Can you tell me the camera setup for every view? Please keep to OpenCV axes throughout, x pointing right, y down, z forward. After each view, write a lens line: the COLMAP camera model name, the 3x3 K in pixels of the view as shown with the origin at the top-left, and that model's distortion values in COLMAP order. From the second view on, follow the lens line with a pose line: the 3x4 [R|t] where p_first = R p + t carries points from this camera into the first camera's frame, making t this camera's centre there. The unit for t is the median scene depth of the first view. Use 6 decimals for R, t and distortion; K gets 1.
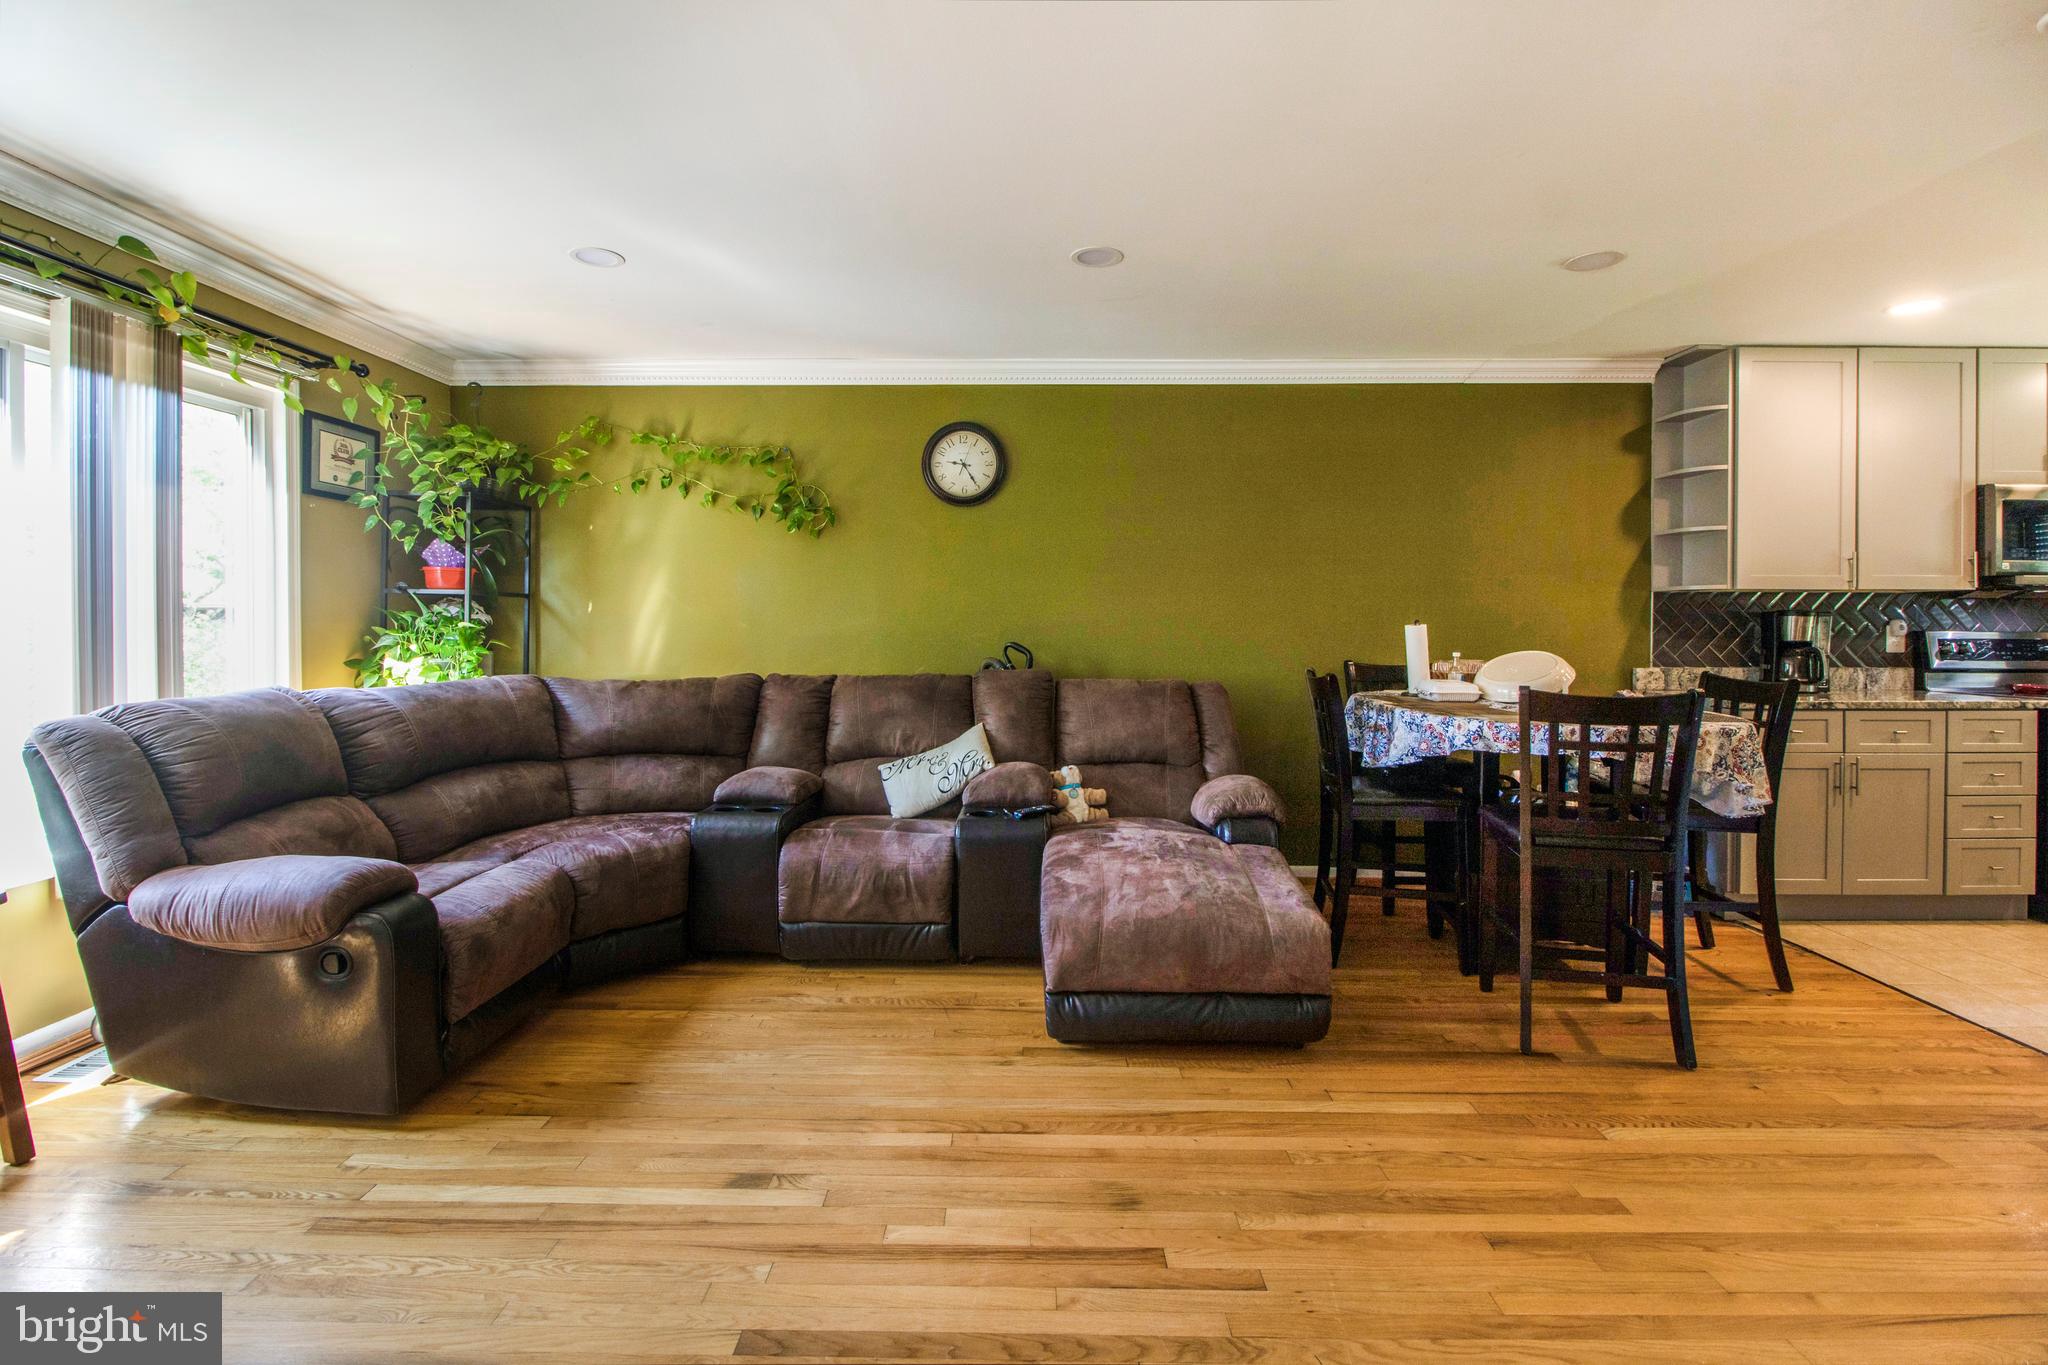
lens RADIAL K [[943.8, 0, 1021.6], [0, 943.8, 624.7], [0, 0, 1]] dist [0.009710, -0.010576]
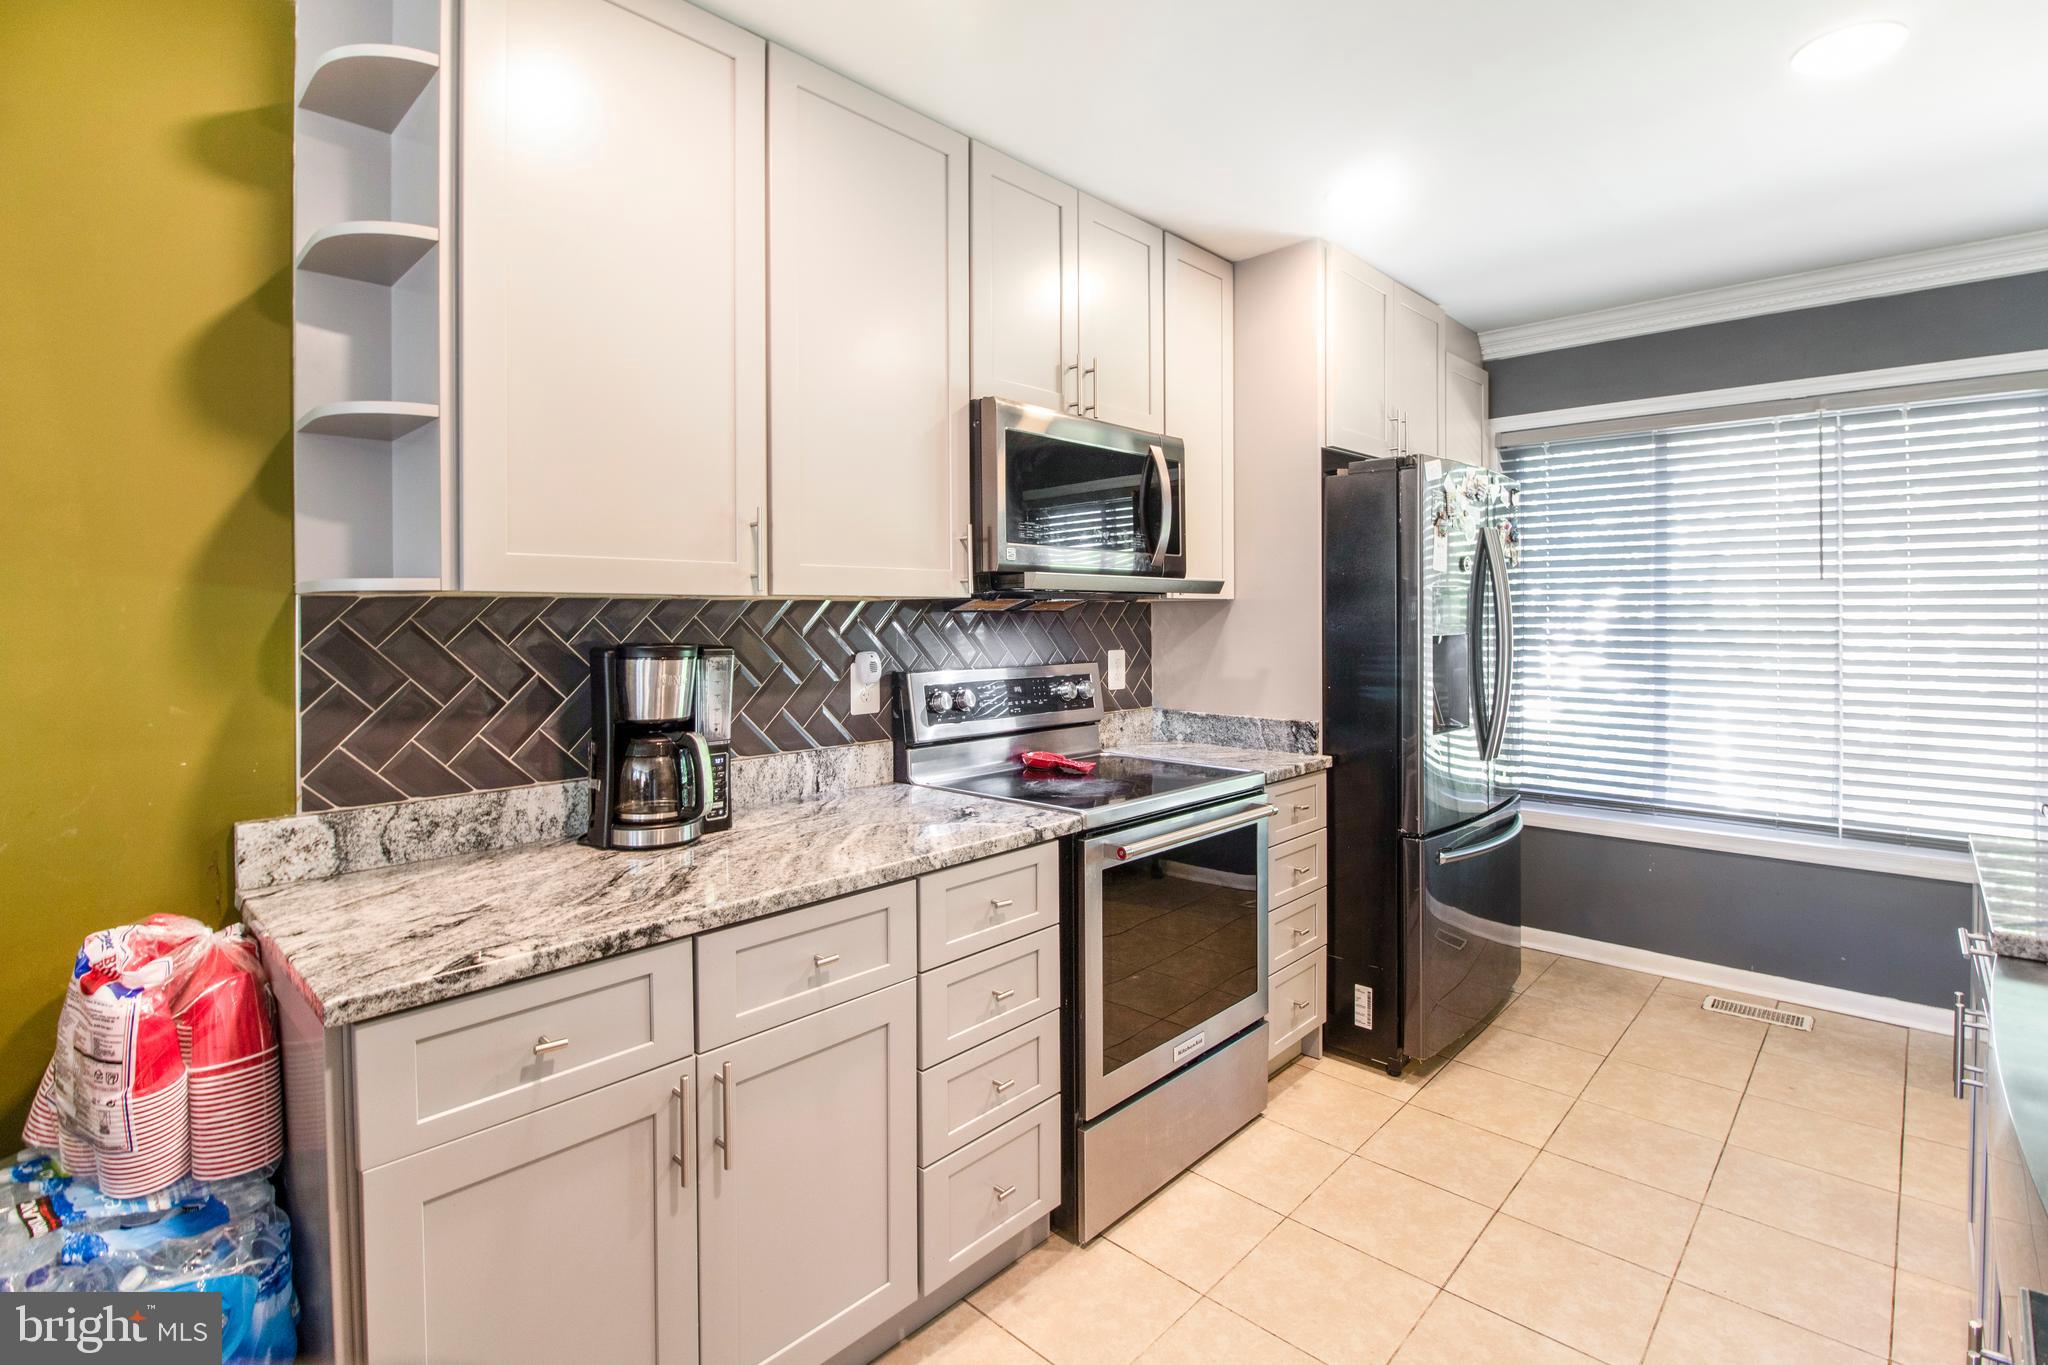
lens RADIAL K [[943.8, 0, 1000.2], [0, 943.8, 618.0], [0, 0, 1]] dist [0.009710, -0.010576]
pose [[0.700129, -0.008097, 0.713970, 0.628001], [0.009801, 0.999950, 0.001729, -0.025852], [-0.713949, 0.005787, 0.700174, 0.600985]]
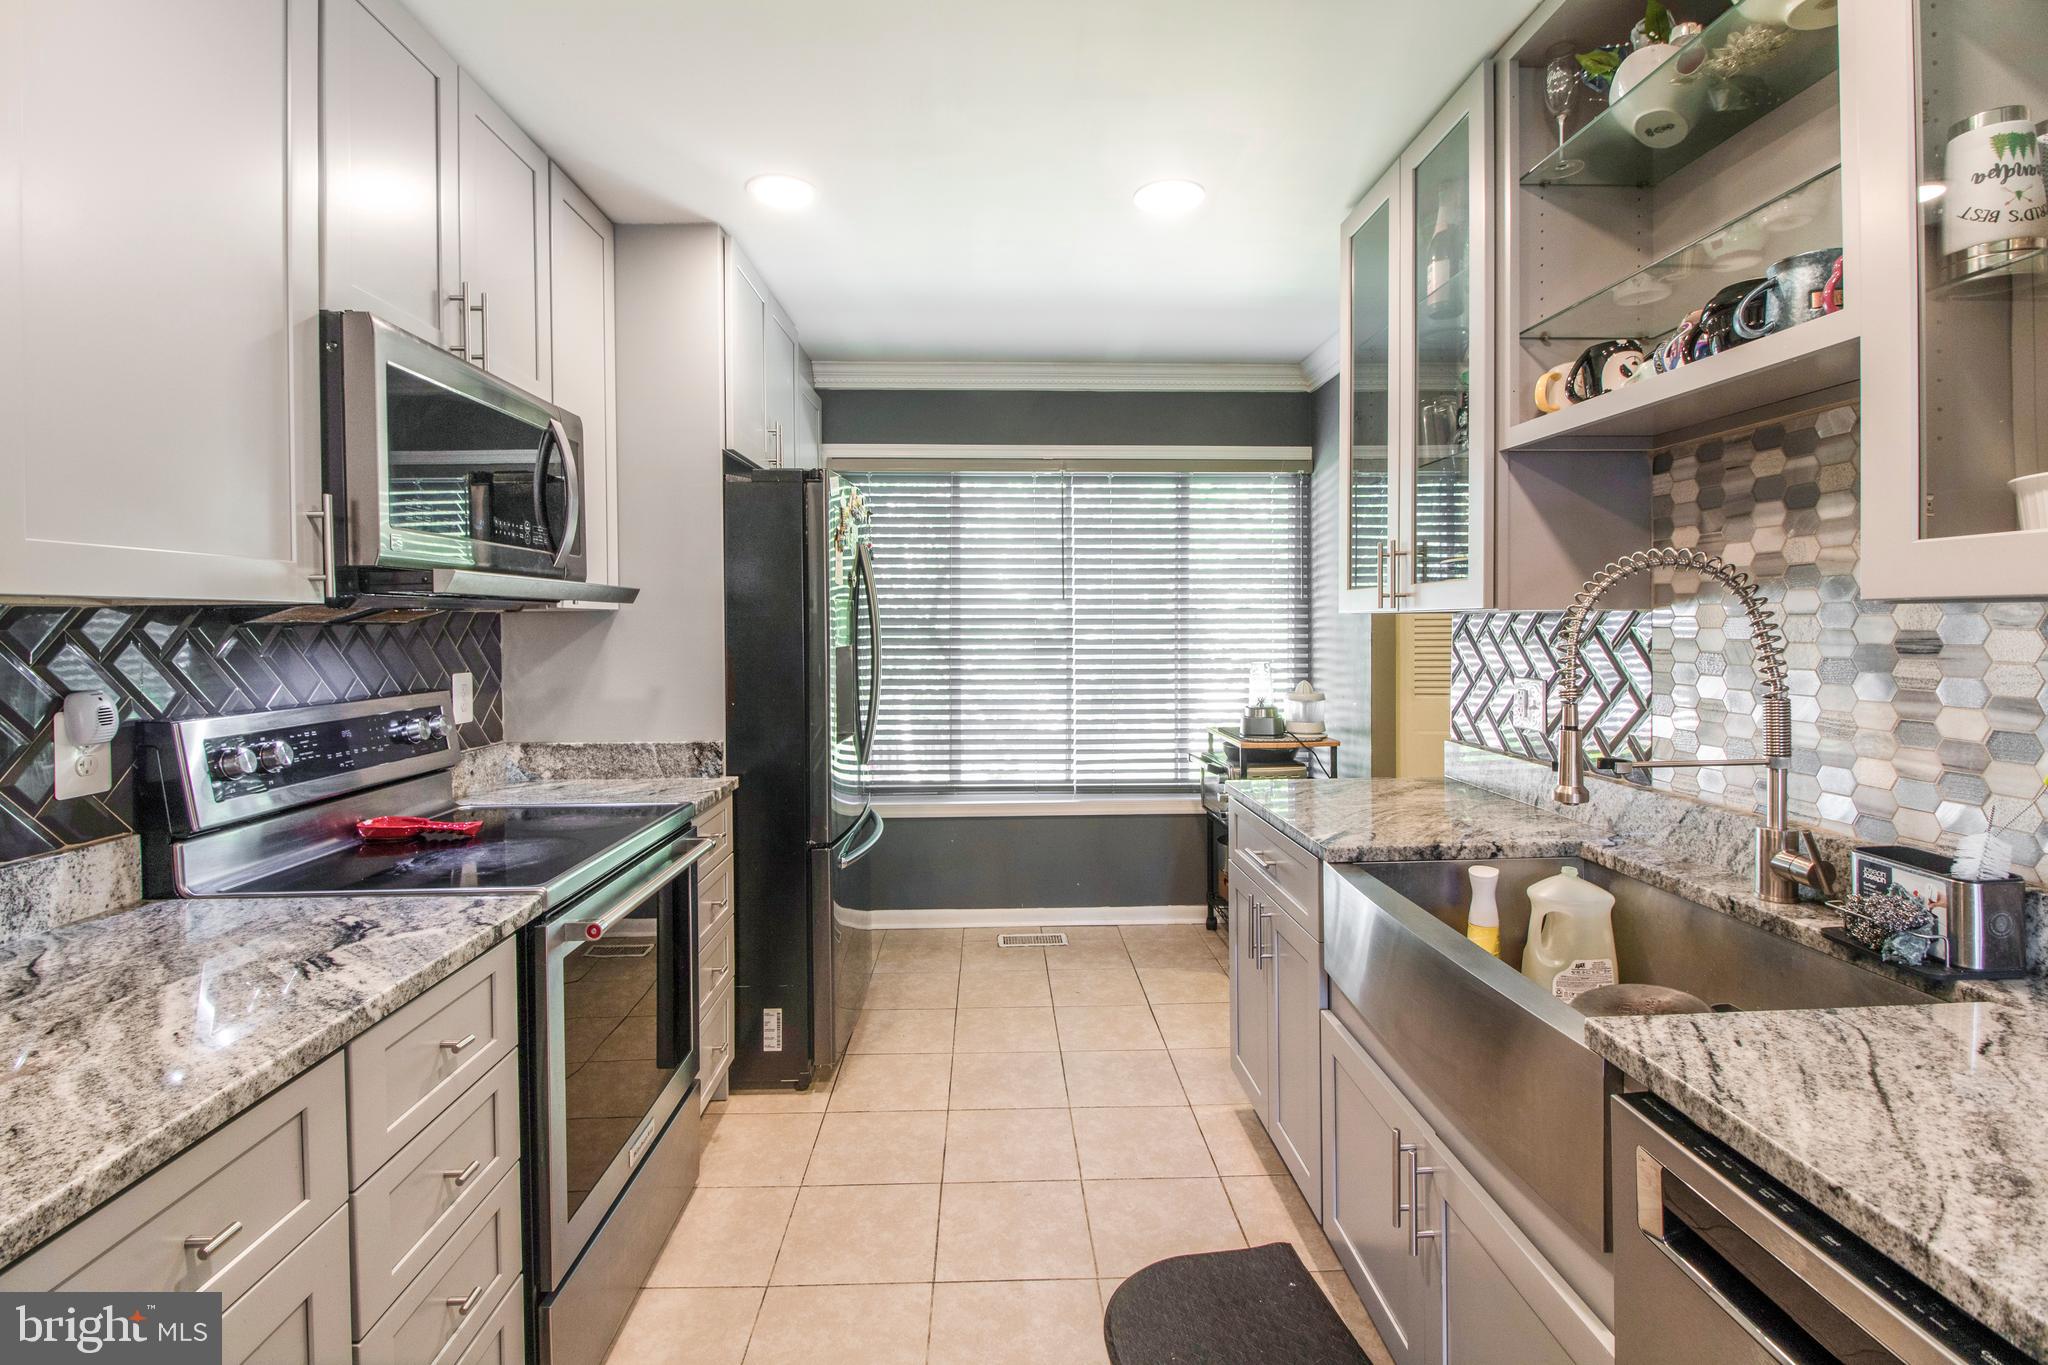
lens RADIAL K [[943.8, 0, 1005.2], [0, 943.8, 632.7], [0, 0, 1]] dist [0.009710, -0.010576]
pose [[-0.013573, -0.012671, 0.999828, 0.633823], [0.010819, 0.999859, 0.012819, -0.027181], [-0.999849, 0.010992, -0.013434, 0.727066]]
